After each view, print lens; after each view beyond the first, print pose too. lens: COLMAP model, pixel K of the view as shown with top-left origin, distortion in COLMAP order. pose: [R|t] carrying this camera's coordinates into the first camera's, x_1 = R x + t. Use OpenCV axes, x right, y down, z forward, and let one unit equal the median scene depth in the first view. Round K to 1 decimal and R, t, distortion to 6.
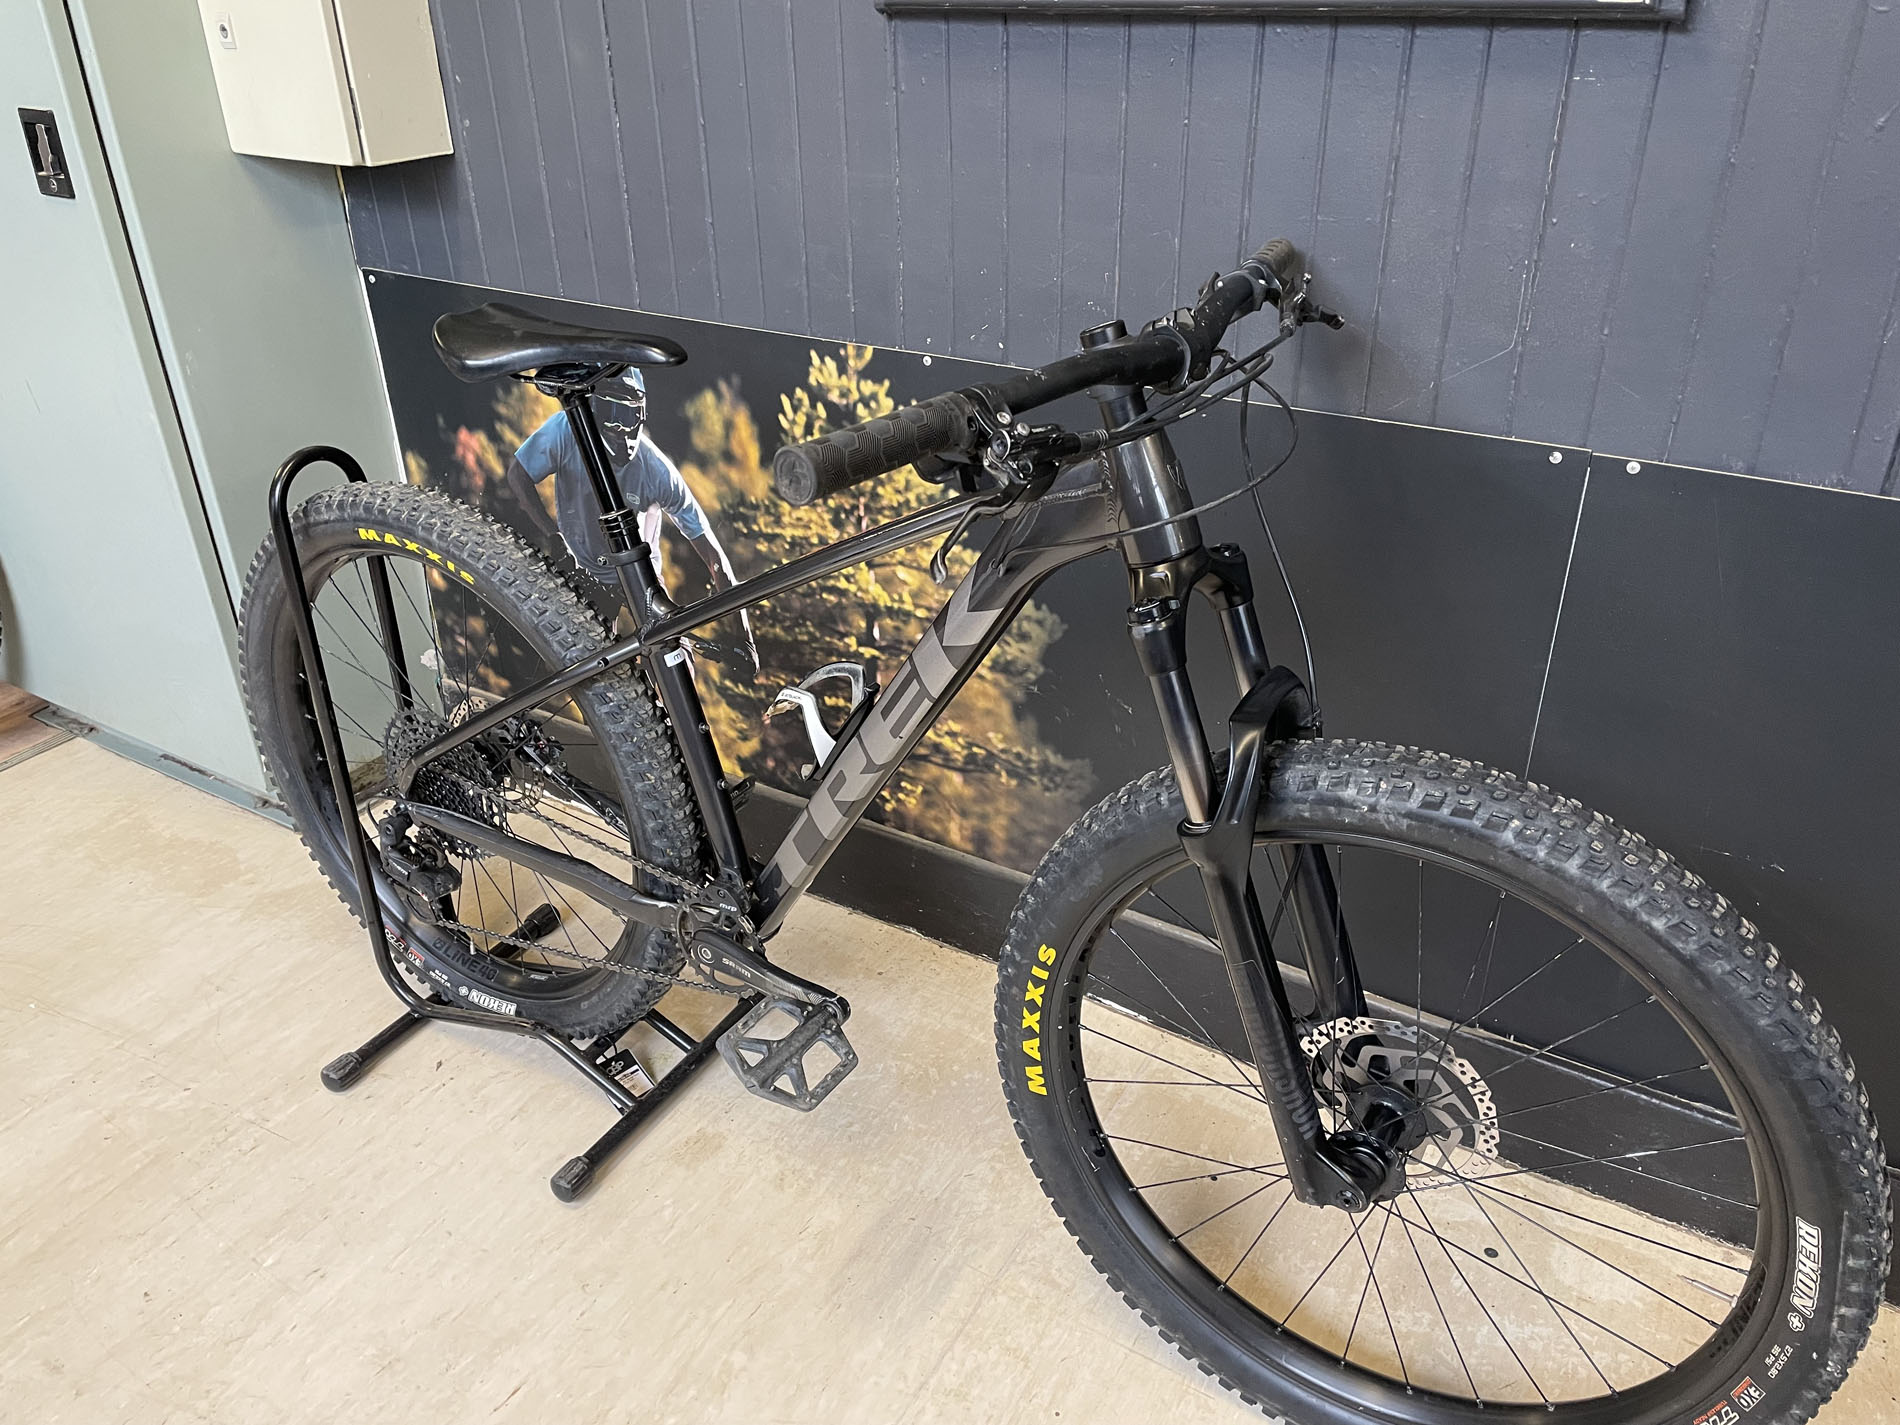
lens RADIAL K [[1434.1, 0, 947.0], [0, 1434.1, 691.9], [0, 0, 1]] dist [0.093091, -0.120547]
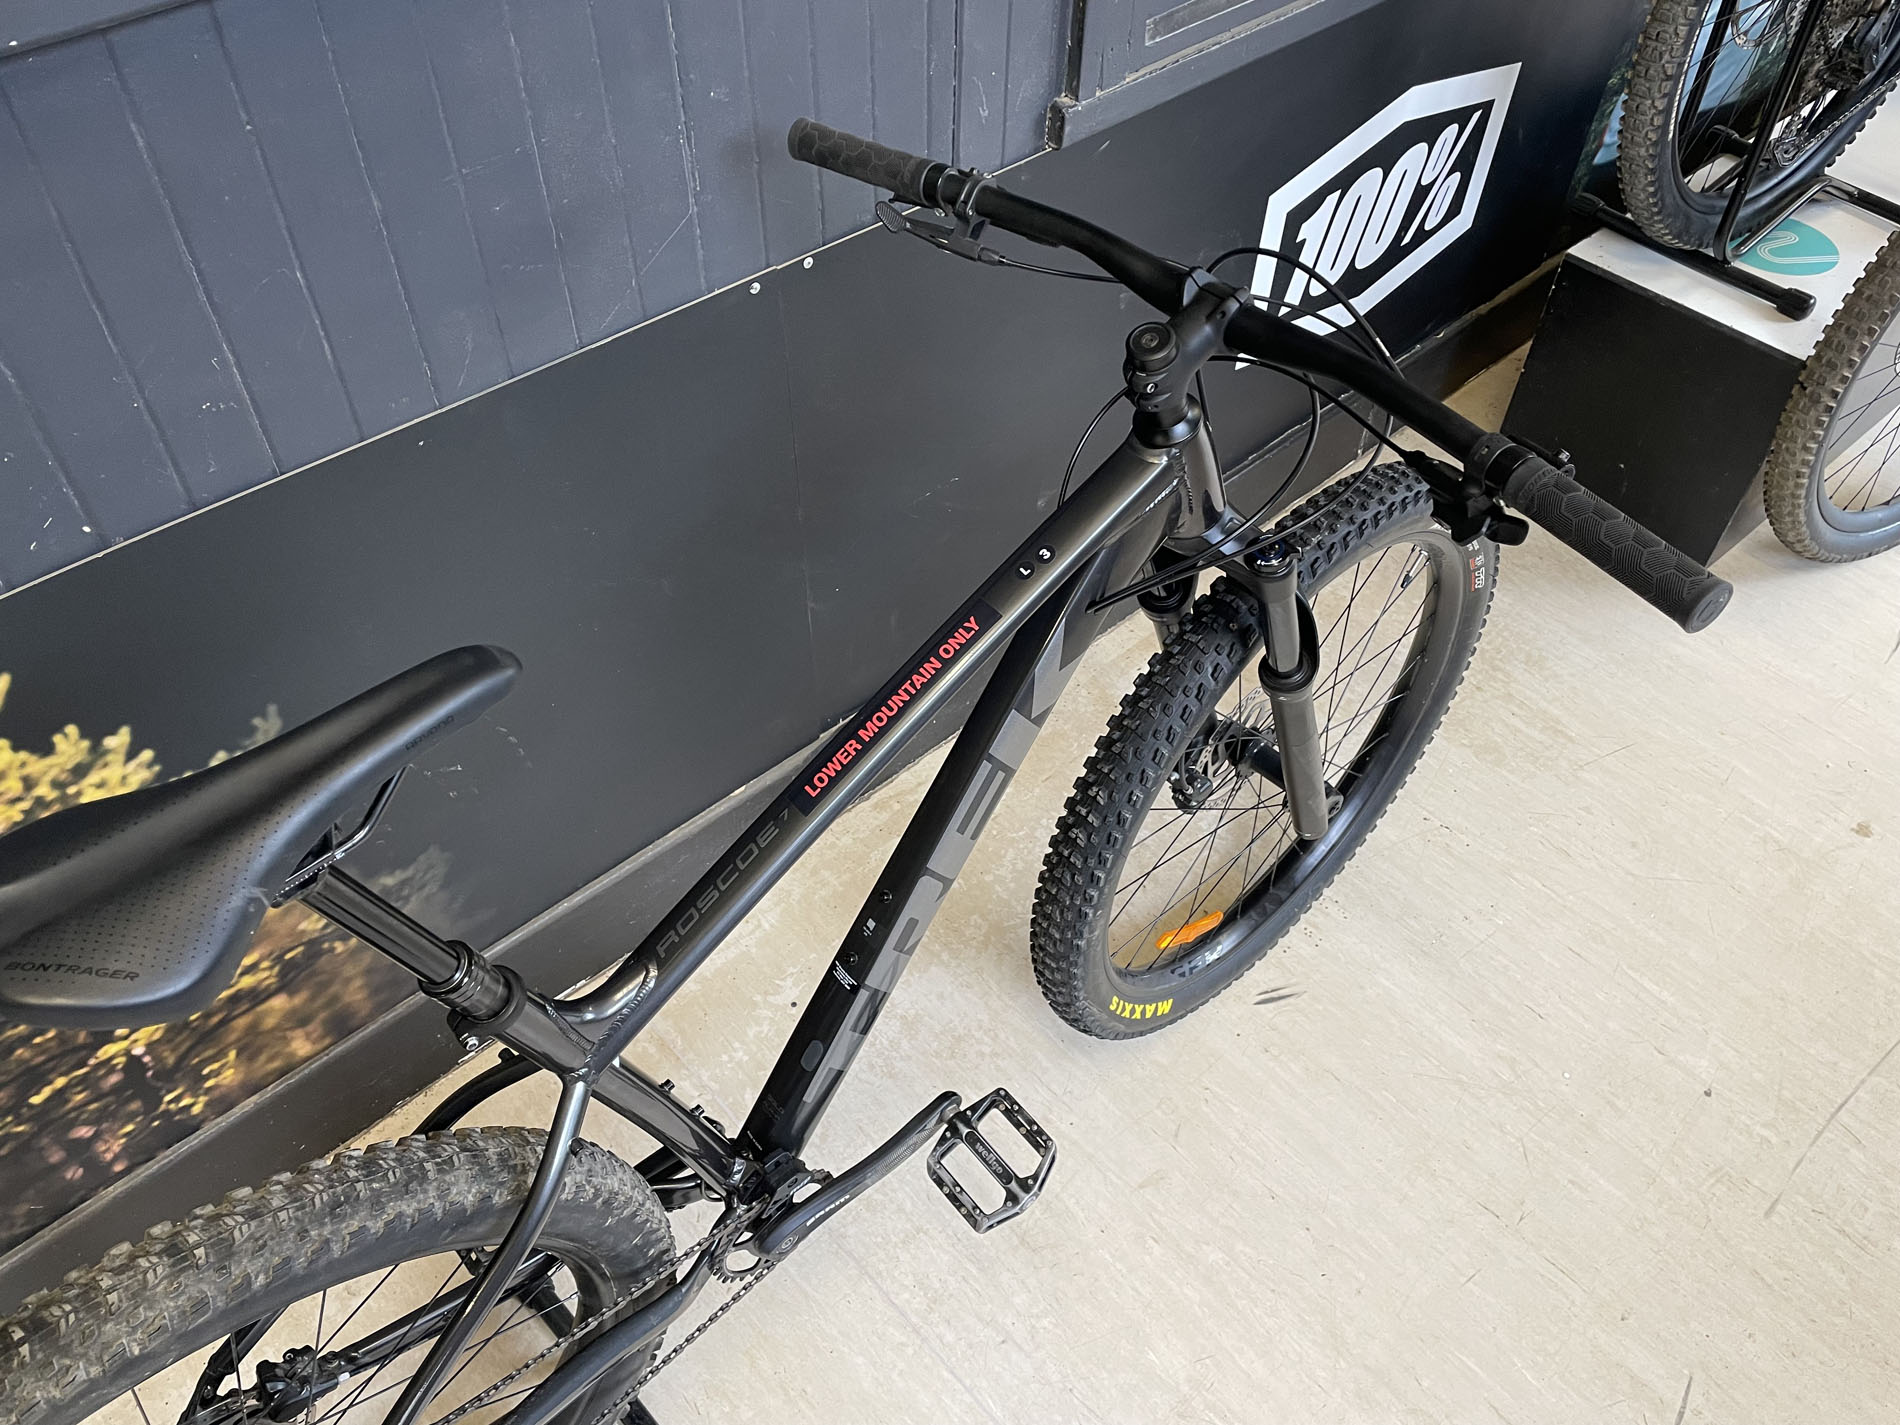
lens RADIAL K [[1434.1, 0, 964.7], [0, 1434.1, 712.4], [0, 0, 1]] dist [0.093091, -0.120547]
pose [[0.270618, -0.699461, 0.661453, -0.310099], [0.433348, 0.702051, 0.565097, -0.338302], [-0.859637, 0.133714, 0.493098, 0.299746]]
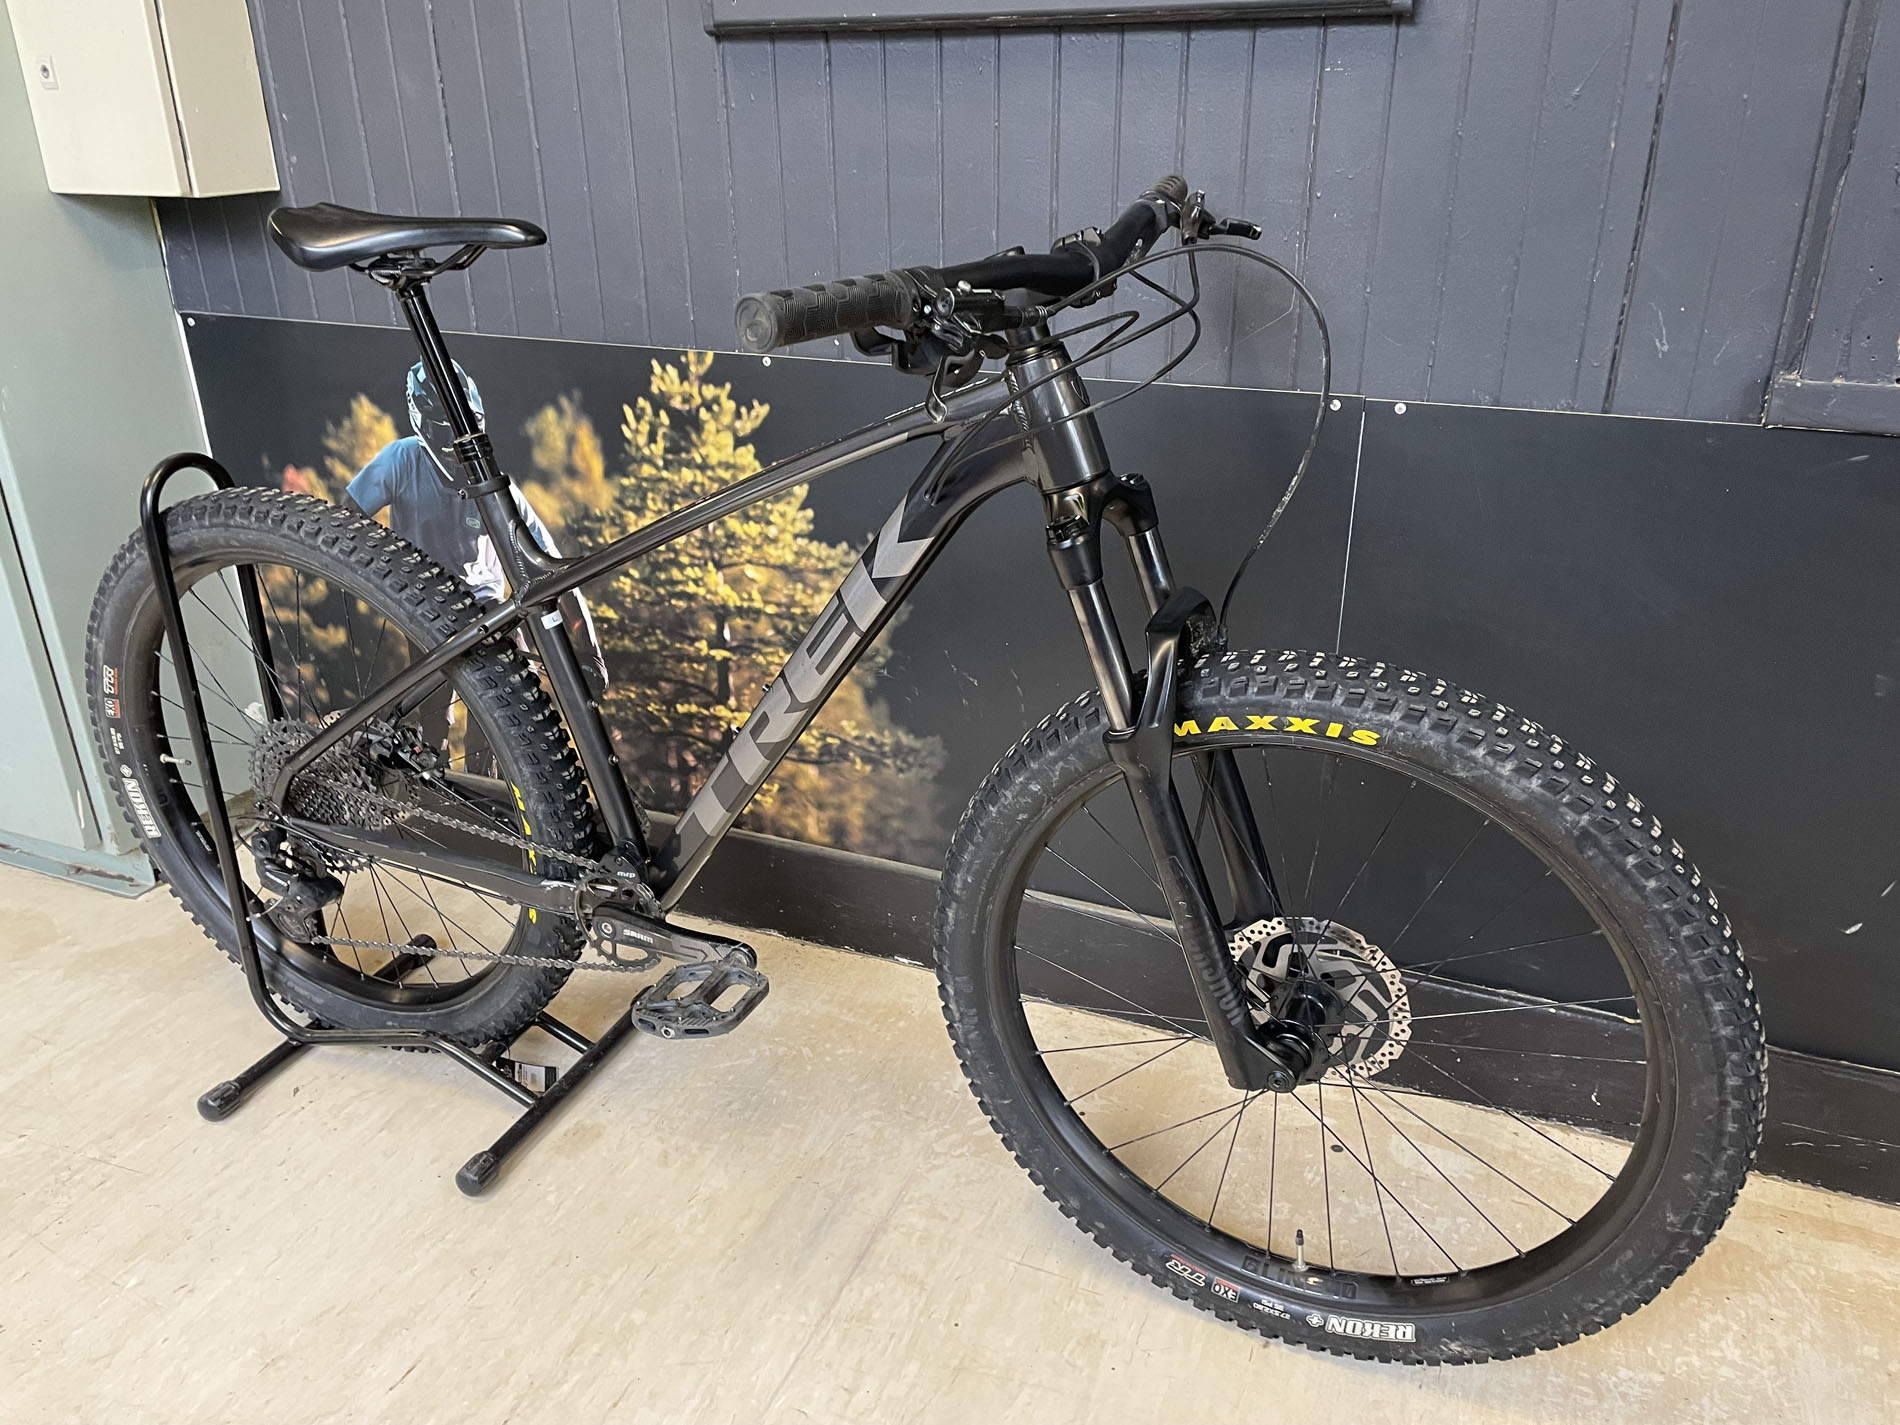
lens RADIAL K [[1434.1, 0, 952.6], [0, 1434.1, 713.1], [0, 0, 1]] dist [0.093091, -0.120547]
pose [[0.988622, -0.053605, 0.140545, -0.037961], [0.064239, 0.995316, -0.072249, 0.104256], [-0.136013, 0.080455, 0.987435, -0.046233]]
